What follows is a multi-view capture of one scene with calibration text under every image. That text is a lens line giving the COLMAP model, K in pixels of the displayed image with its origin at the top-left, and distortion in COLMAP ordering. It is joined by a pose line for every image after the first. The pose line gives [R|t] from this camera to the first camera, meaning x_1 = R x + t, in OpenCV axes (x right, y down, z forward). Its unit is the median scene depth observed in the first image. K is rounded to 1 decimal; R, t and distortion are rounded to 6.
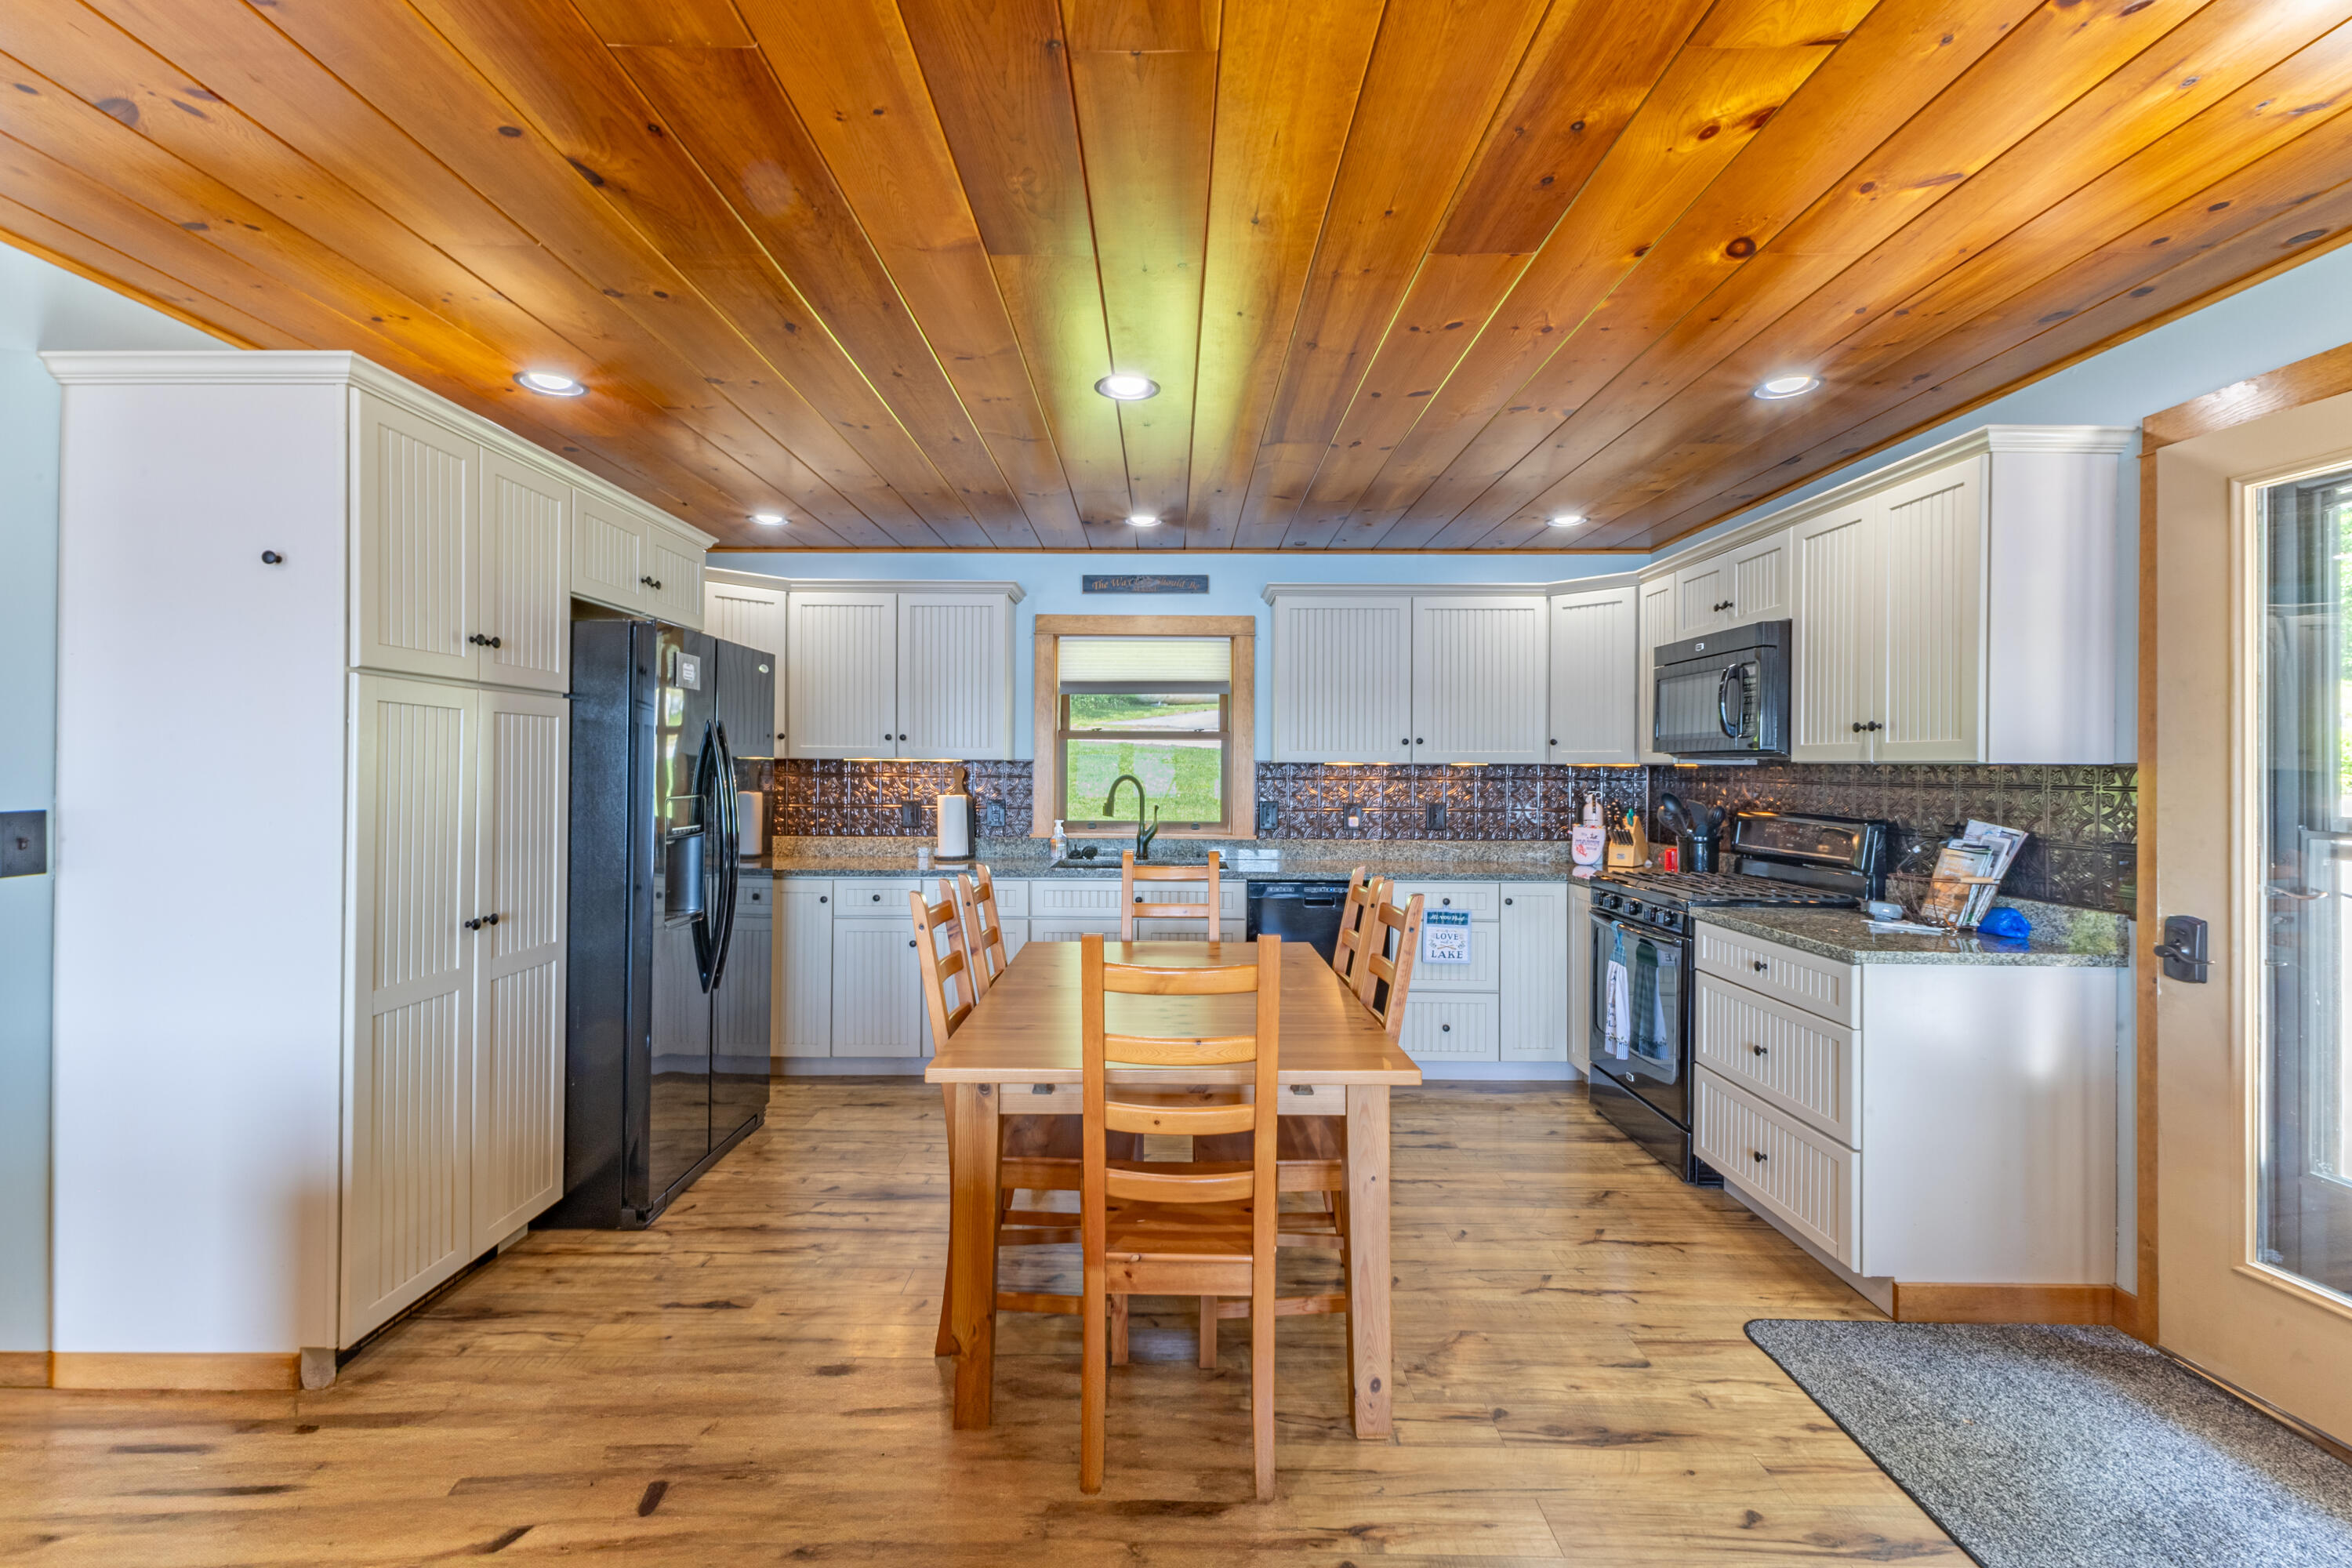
lens RADIAL K [[1022.3, 0, 1157.8], [0, 1022.3, 765.8], [0, 0, 1]] dist [0.010023, -0.000119]
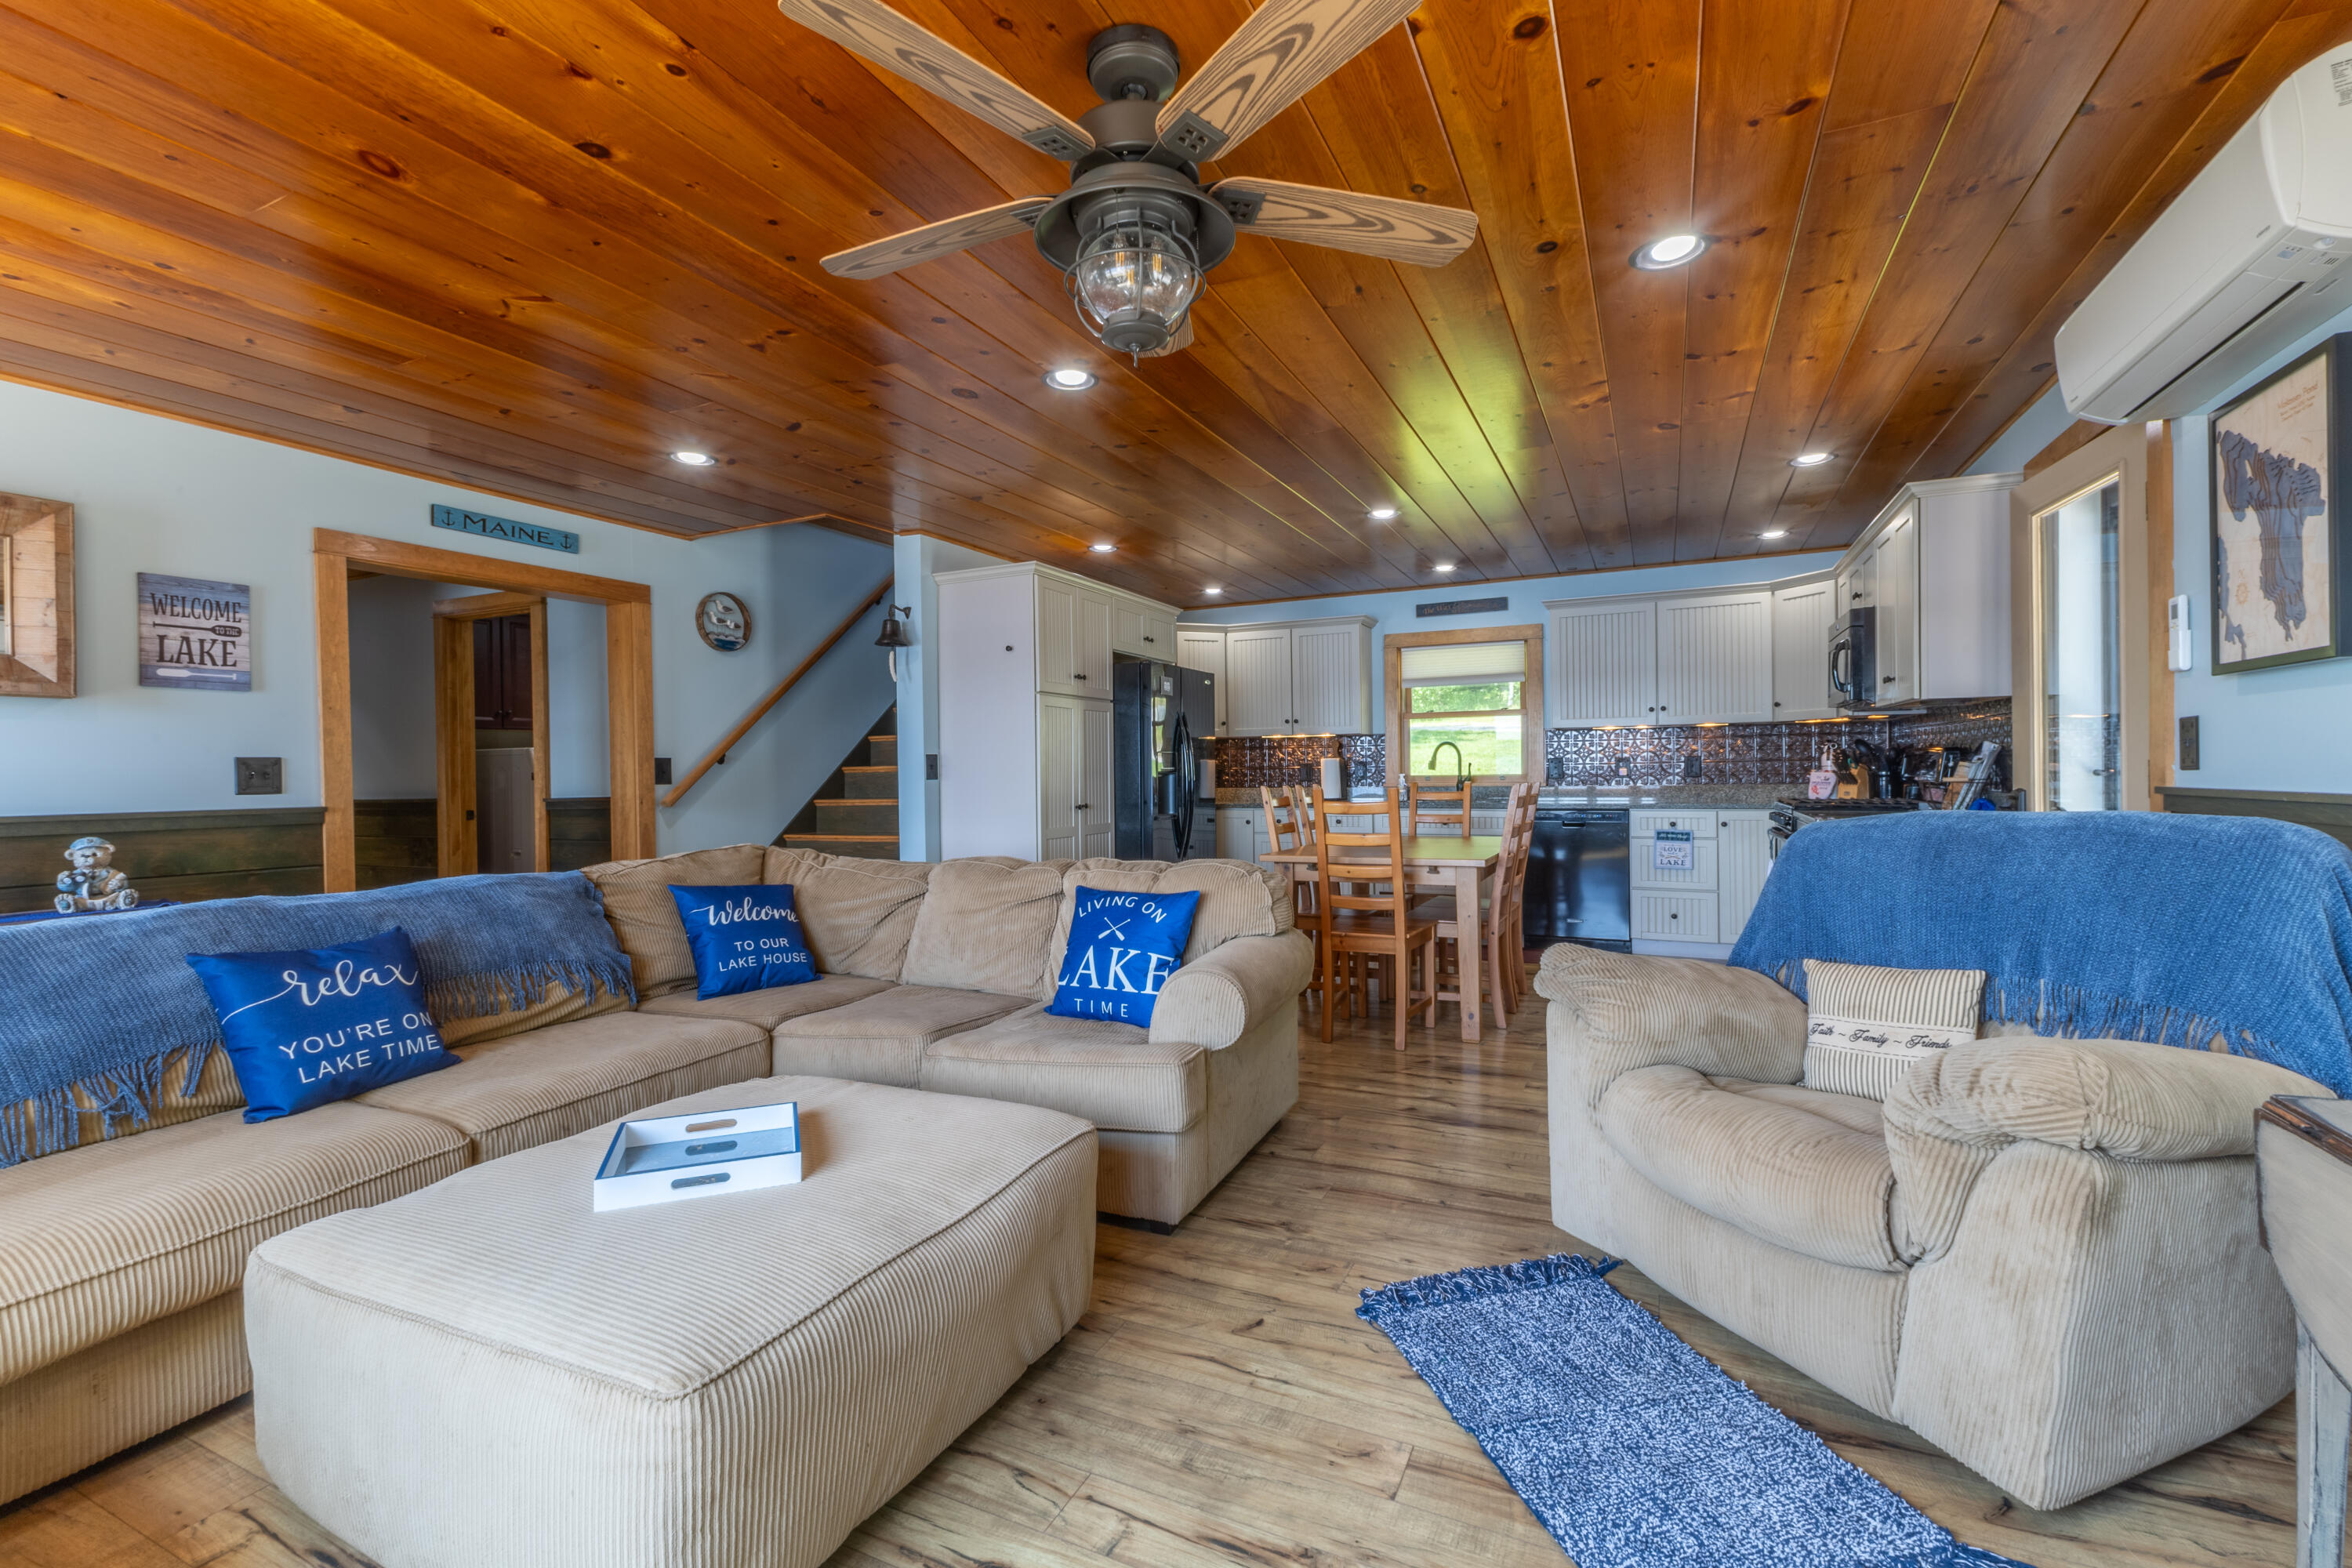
lens RADIAL K [[1022.3, 0, 1179.8], [0, 1022.3, 779.4], [0, 0, 1]] dist [0.010023, -0.000119]
pose [[0.904963, -0.015326, -0.425213, 0.254775], [0.019813, 0.999785, 0.006132, 0.048483], [0.425028, -0.013974, 0.905072, -0.492520]]
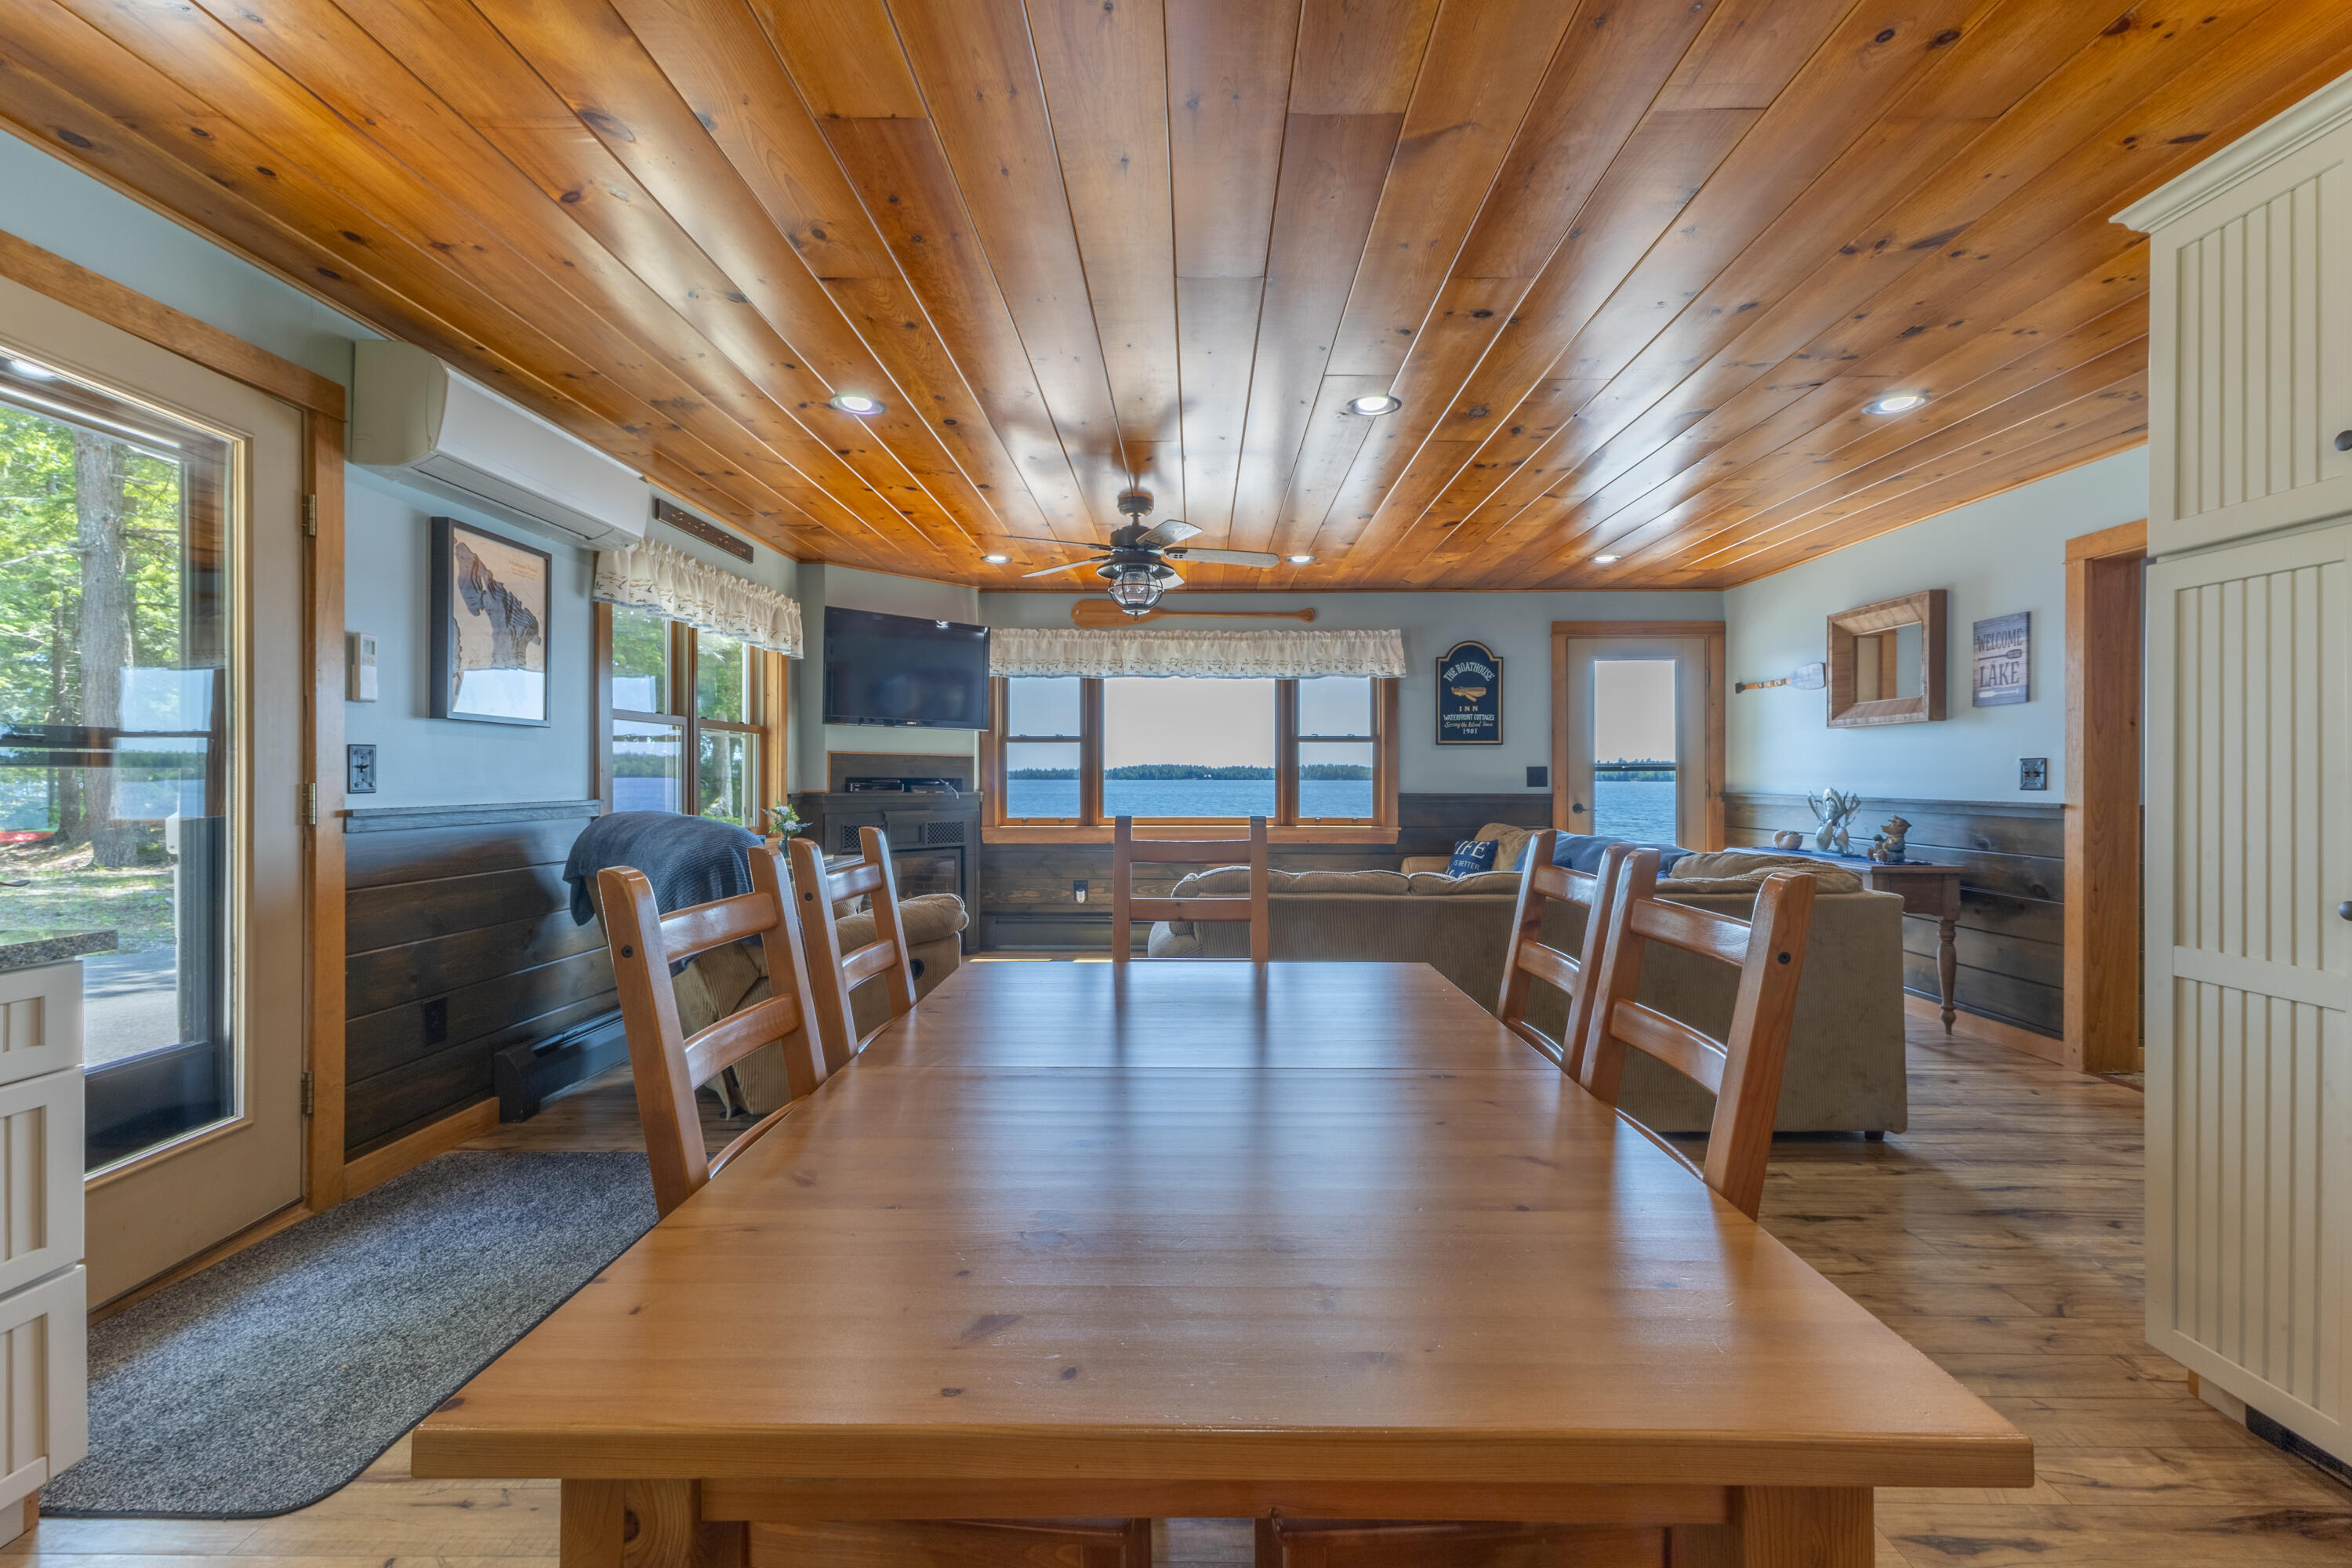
lens RADIAL K [[1022.3, 0, 1174.9], [0, 1022.3, 768.8], [0, 0, 1]] dist [0.010023, -0.000119]
pose [[-0.999968, -0.007232, 0.003331, 0.022195], [-0.007264, 0.999927, -0.009660, 0.045519], [-0.003261, -0.009684, -0.999948, 0.899412]]
